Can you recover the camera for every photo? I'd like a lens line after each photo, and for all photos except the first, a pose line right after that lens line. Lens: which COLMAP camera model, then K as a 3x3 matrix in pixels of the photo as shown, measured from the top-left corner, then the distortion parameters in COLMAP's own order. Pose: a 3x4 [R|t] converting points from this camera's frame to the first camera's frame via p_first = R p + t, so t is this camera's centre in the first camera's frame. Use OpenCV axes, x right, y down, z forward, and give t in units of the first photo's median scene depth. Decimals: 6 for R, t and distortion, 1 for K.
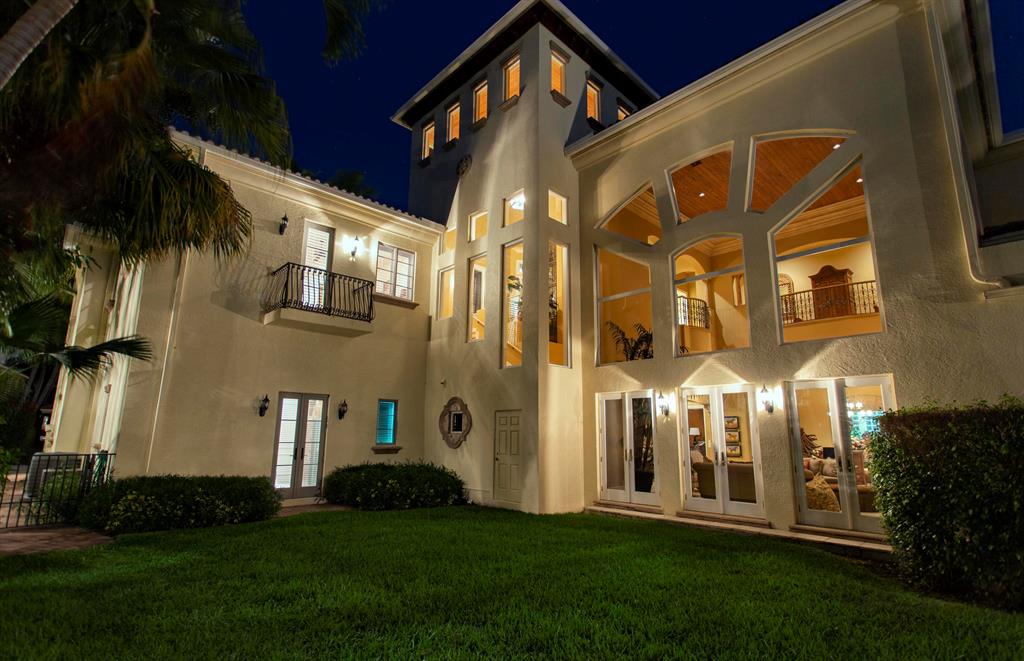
lens RADIAL K [[486.9, 0, 513.9], [0, 486.9, 332.5], [0, 0, 1]] dist [0.003801, 0.001124]
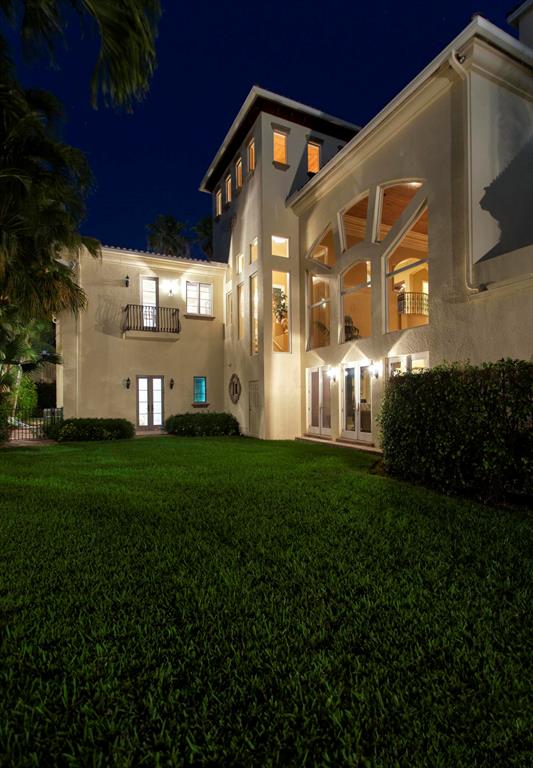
lens RADIAL K [[384.4, 0, 265.8], [0, 384.4, 390.9], [0, 0, 1]] dist [-0.004796, -0.001256]
pose [[0.947281, -0.025251, -0.319409, 0.422066], [0.084990, 0.980982, 0.174505, -0.031433], [0.308928, -0.192451, 0.931411, -0.206898]]
